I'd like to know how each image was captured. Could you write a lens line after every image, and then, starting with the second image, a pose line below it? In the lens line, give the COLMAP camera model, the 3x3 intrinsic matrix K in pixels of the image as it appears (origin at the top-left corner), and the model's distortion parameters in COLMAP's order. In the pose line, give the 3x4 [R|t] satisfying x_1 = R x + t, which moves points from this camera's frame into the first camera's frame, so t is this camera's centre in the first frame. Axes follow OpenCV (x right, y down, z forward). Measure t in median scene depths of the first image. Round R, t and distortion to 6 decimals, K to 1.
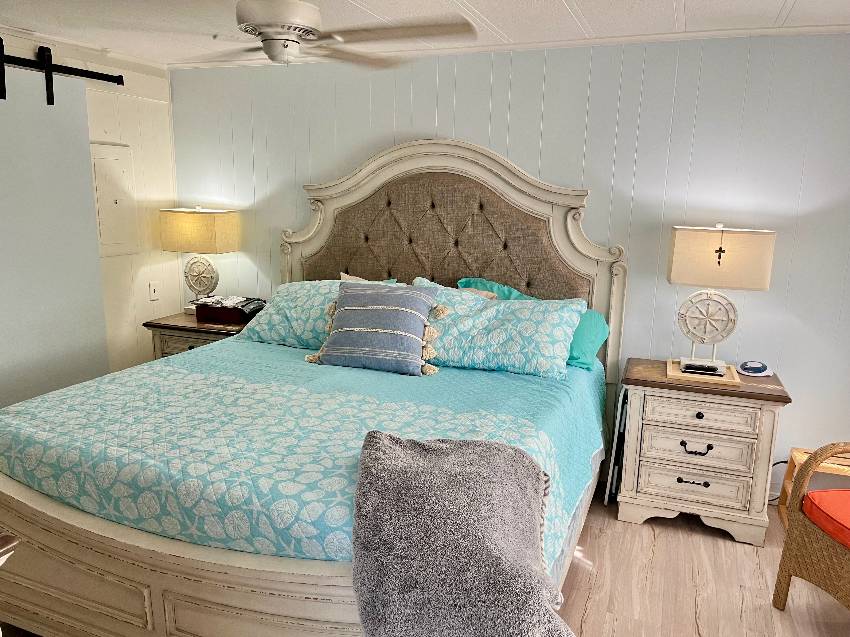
lens RADIAL K [[641.2, 0, 427.3], [0, 641.2, 343.4], [0, 0, 1]] dist [0.056199, -0.001021]
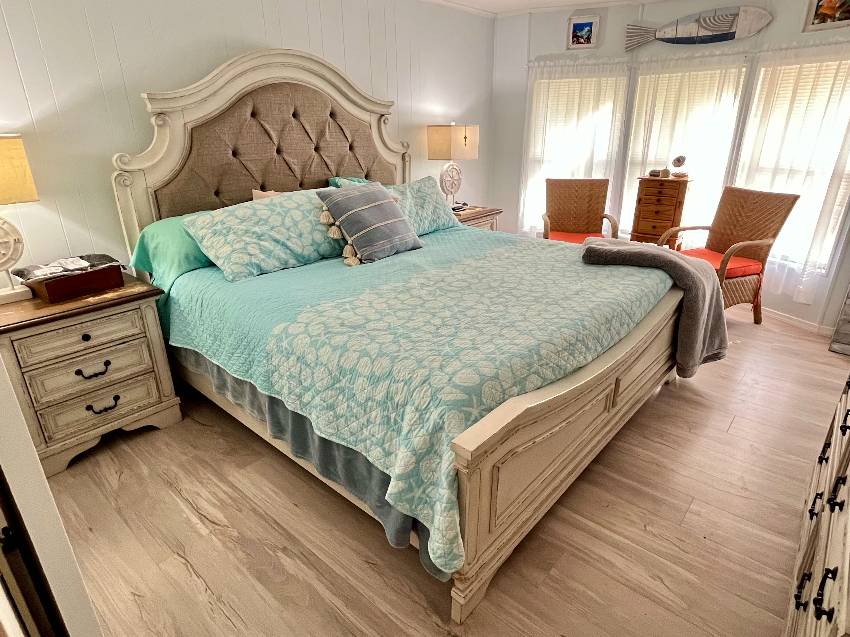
lens RADIAL K [[493.5, 0, 425.0], [0, 493.5, 318.5], [0, 0, 1]] dist [-0.003104, -0.000395]
pose [[0.339560, -0.357474, 0.870007, -0.792326], [0.258482, 0.924816, 0.279110, -0.078585], [-0.904371, 0.130106, 0.406431, 0.542054]]
